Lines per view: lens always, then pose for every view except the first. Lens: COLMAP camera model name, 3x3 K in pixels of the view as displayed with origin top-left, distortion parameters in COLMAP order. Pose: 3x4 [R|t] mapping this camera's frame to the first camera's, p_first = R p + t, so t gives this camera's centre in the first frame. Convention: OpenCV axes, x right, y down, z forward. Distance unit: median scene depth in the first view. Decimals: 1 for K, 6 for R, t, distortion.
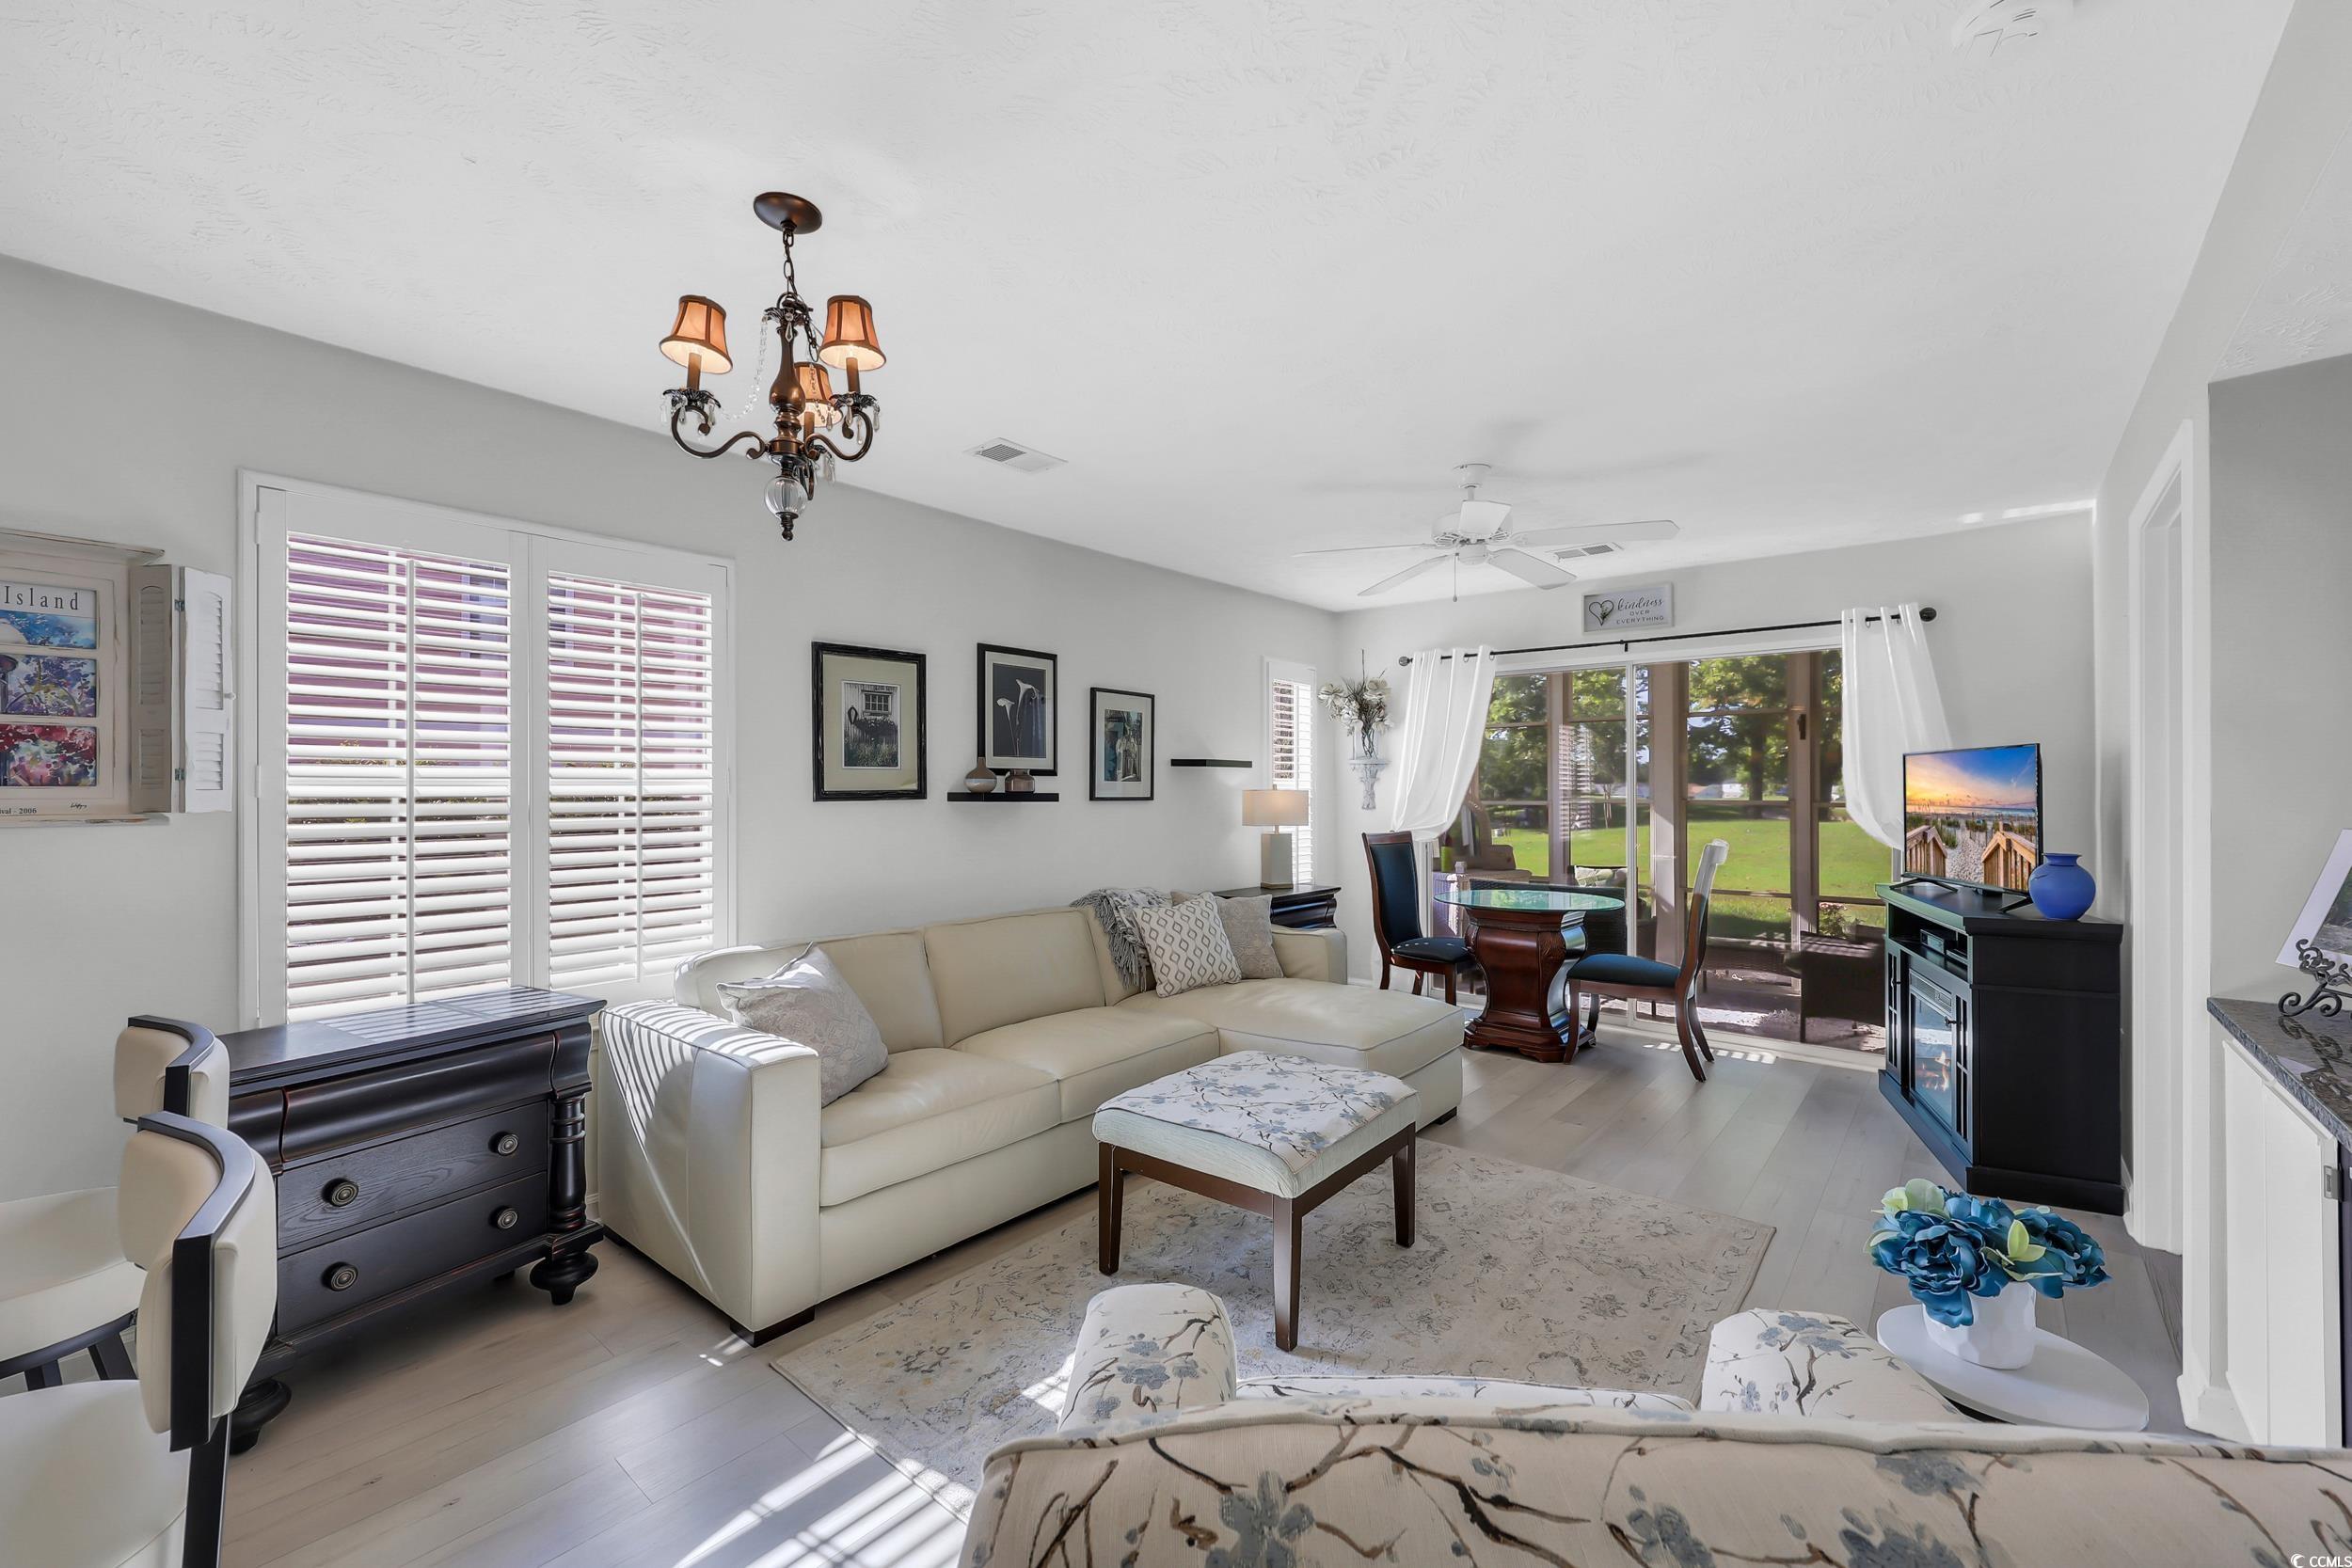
lens RADIAL K [[952.1, 0, 1176.0], [0, 952.1, 784.0], [0, 0, 1]] dist [0.000797, 0.000099]
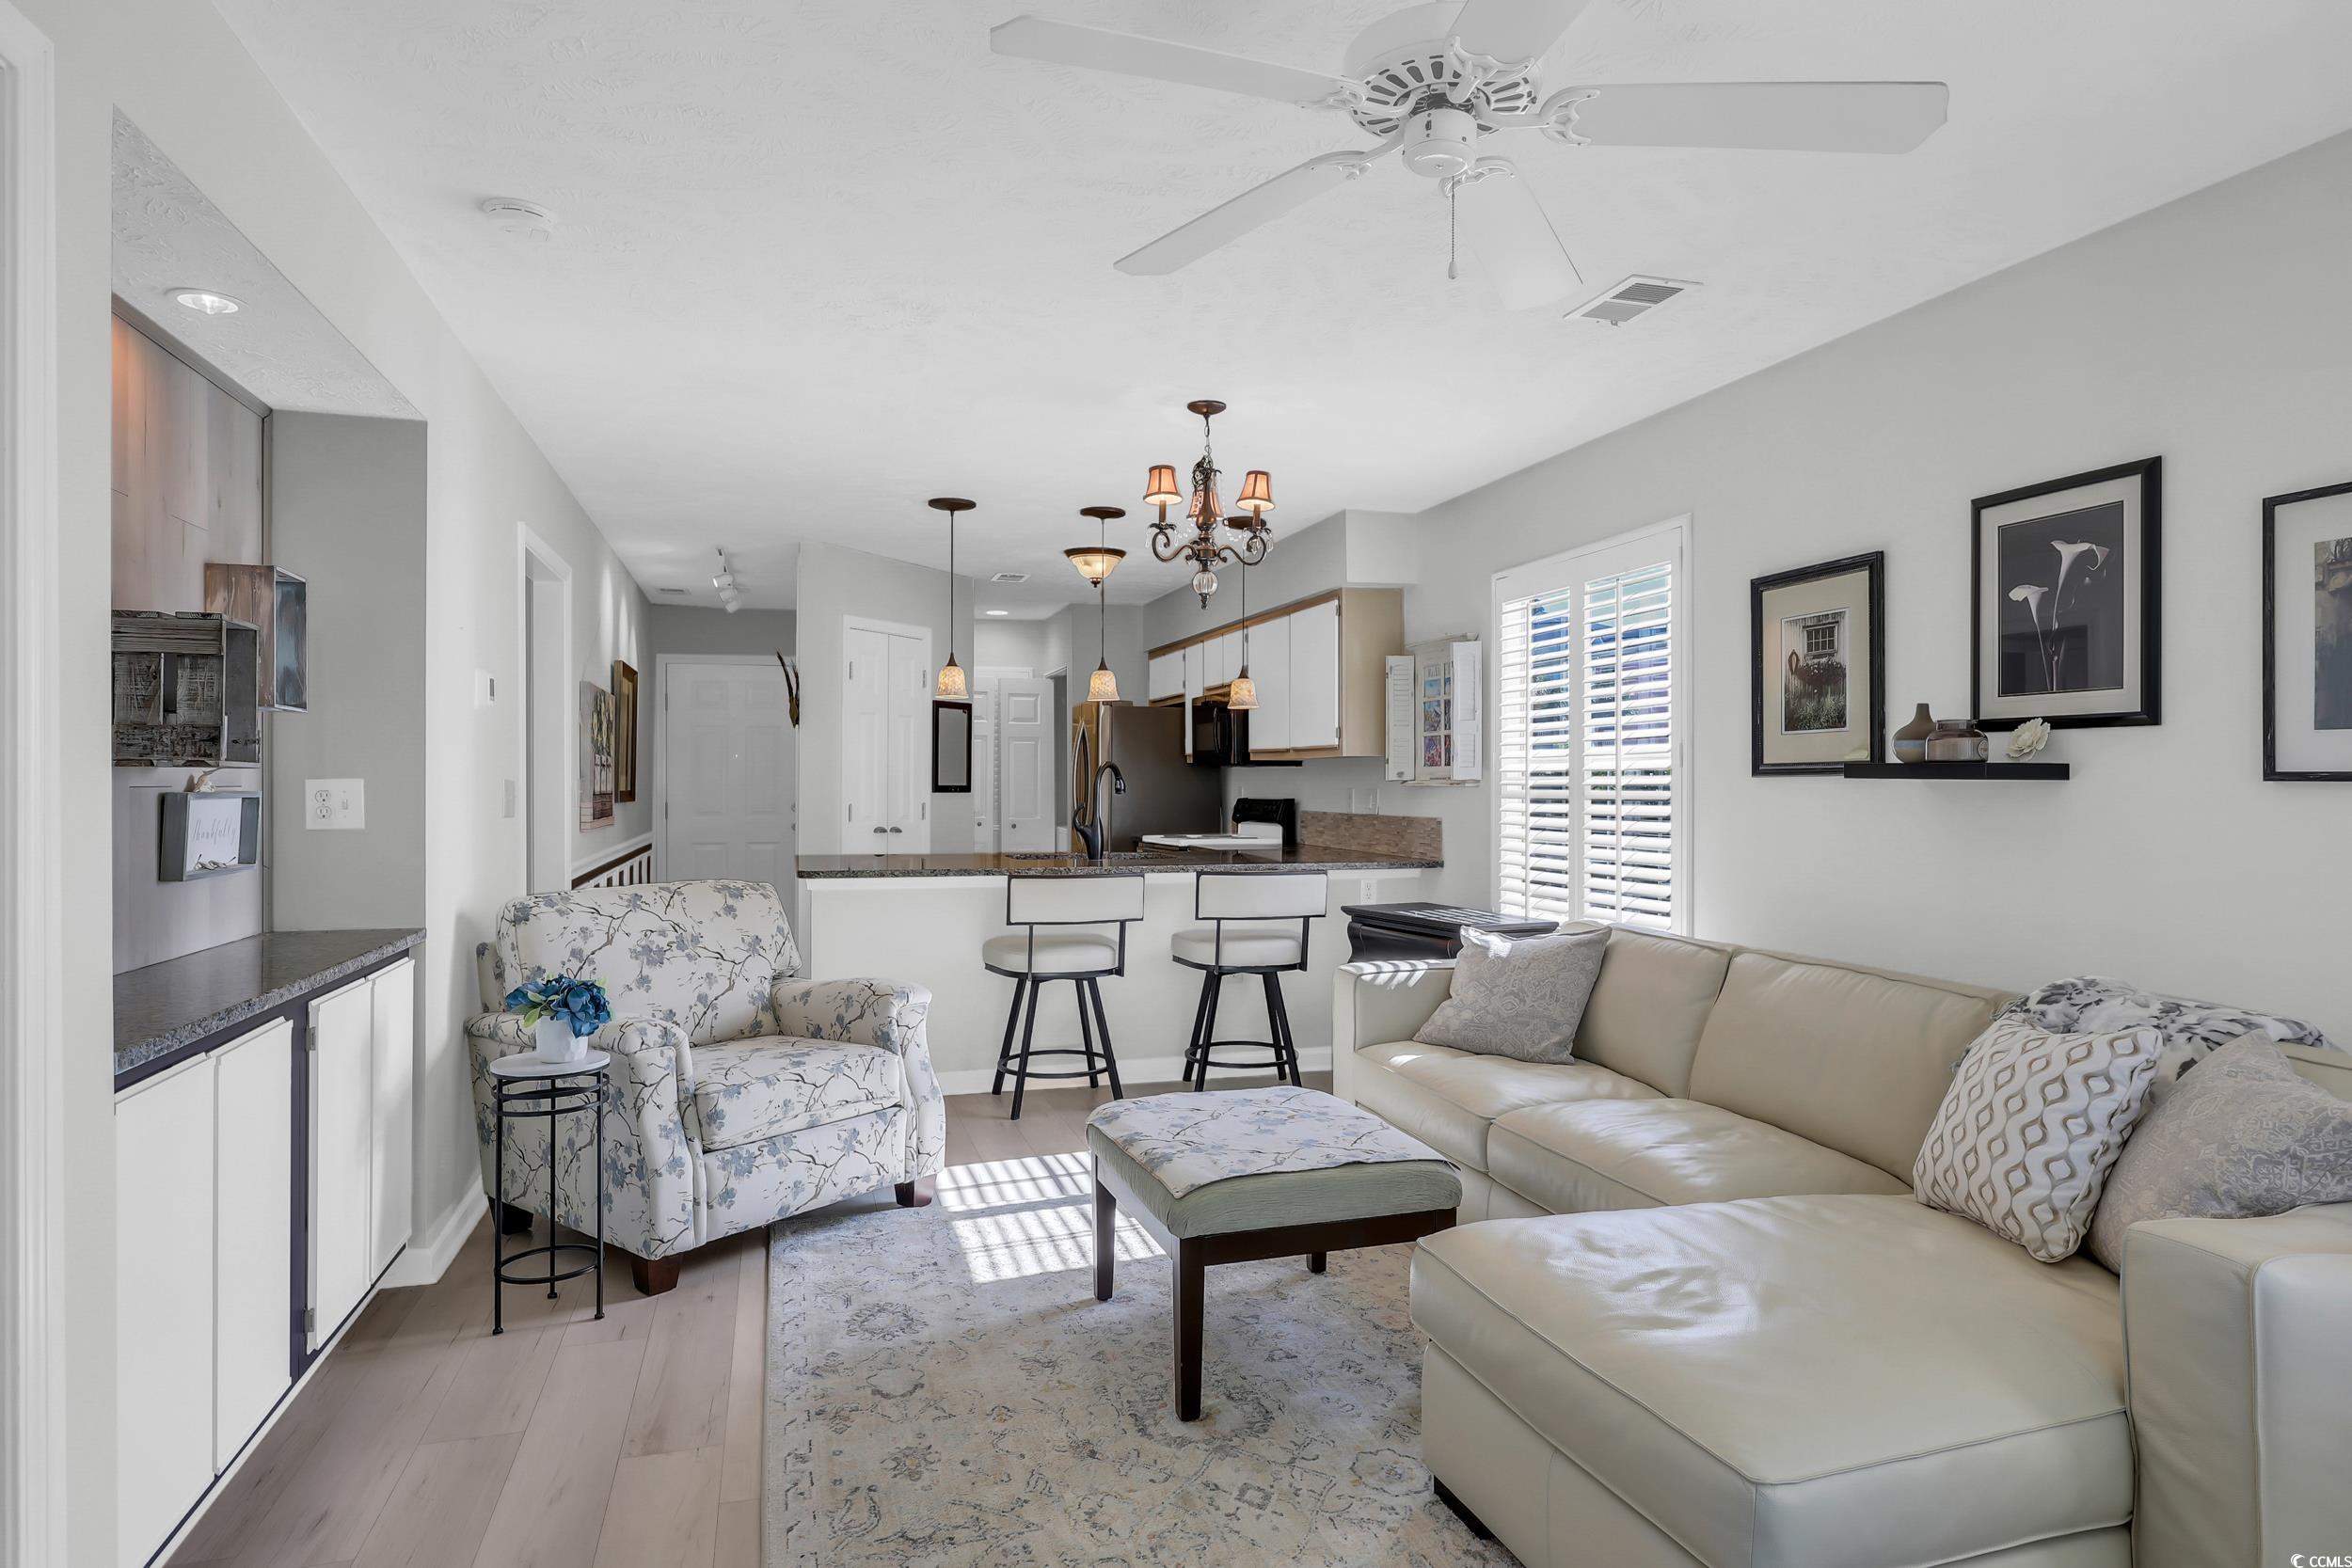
lens RADIAL K [[1317.1, 0, 1176.0], [0, 1317.1, 784.0], [0, 0, 1]] dist [-0.017766, -0.000081]
pose [[-0.549519, -0.001082, -0.835480, 0.755859], [0.000615, 0.999998, -0.001699, 0.023661], [0.835481, -0.001448, -0.549518, 1.108339]]
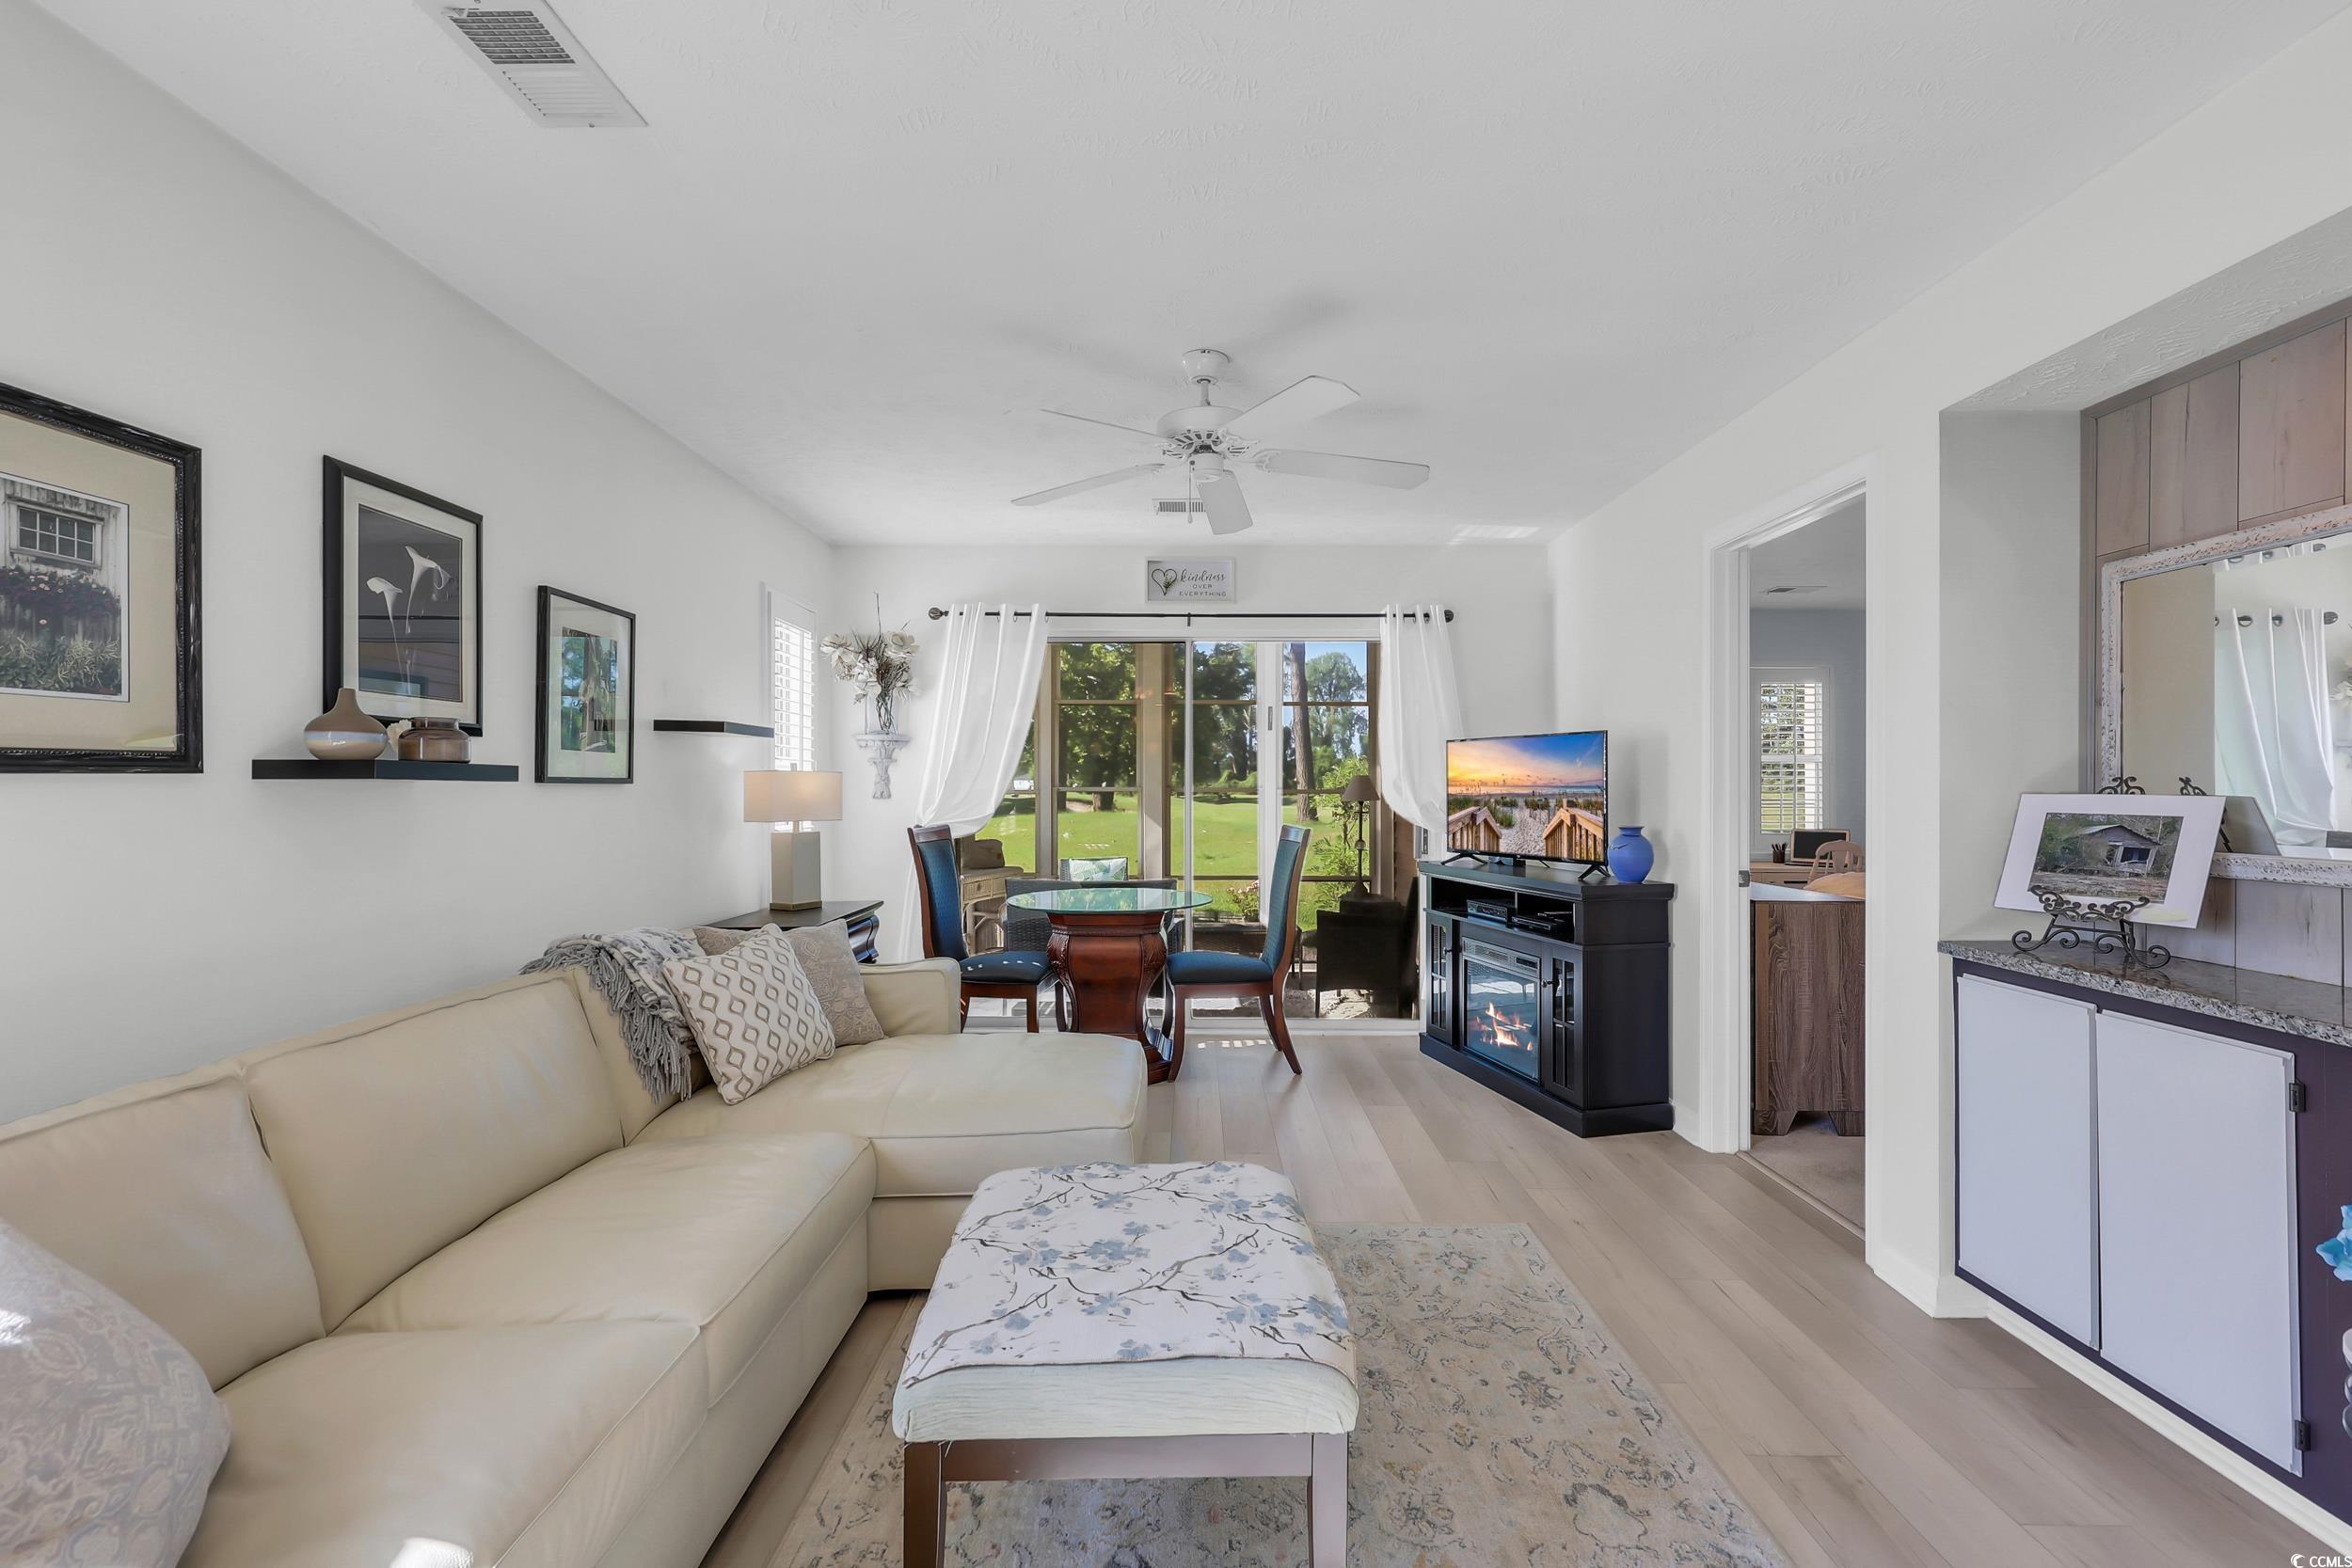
lens RADIAL K [[989.7, 0, 1183.1], [0, 989.7, 780.4], [0, 0, 1]] dist [0.002032, 0.000504]
pose [[0.767798, 0.003632, 0.640682, -0.210004], [-0.003717, 0.999992, -0.001214, 0.018730], [-0.640681, -0.001449, 0.767805, 0.350903]]
